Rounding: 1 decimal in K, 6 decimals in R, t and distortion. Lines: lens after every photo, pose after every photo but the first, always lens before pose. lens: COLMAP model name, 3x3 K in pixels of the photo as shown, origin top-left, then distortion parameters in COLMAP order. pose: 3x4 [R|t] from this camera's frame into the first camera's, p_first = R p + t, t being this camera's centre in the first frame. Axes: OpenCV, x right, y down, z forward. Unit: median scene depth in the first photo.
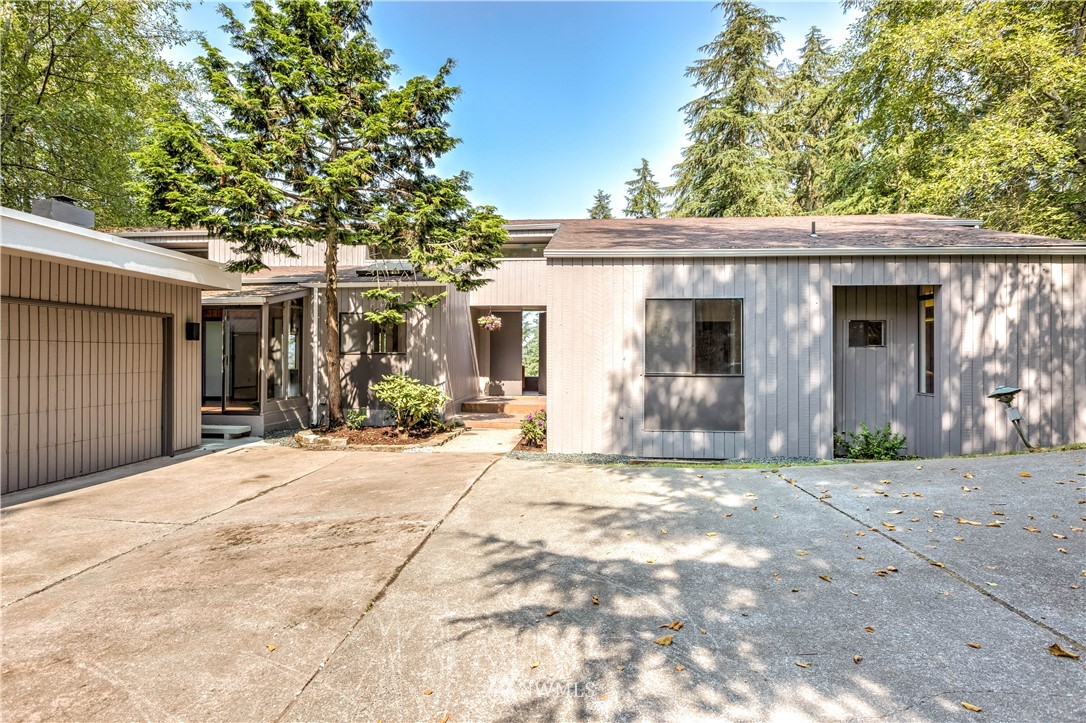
lens RADIAL K [[529.1, 0, 518.4], [0, 529.1, 353.3], [0, 0, 1]] dist [-0.011831, 0.000306]
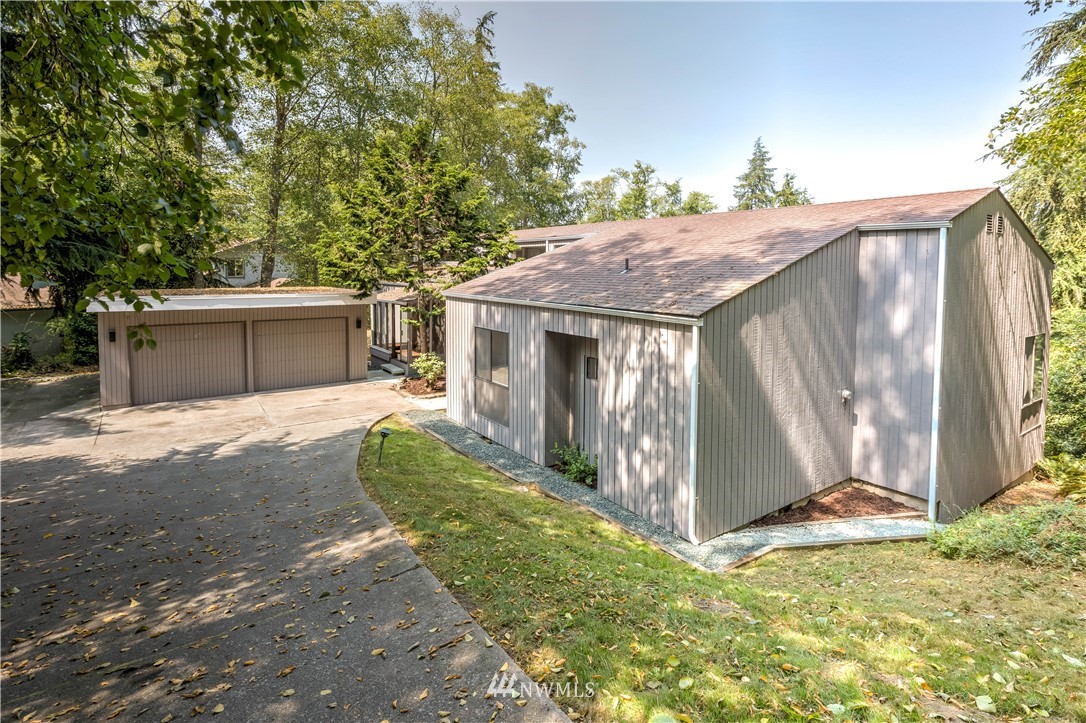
lens RADIAL K [[529.1, 0, 518.4], [0, 529.1, 353.3], [0, 0, 1]] dist [-0.011831, 0.000306]
pose [[0.637402, 0.115079, -0.761889, 1.456252], [0.006404, 0.987959, 0.154583, -0.259058], [0.770505, -0.103411, 0.628990, 0.172918]]
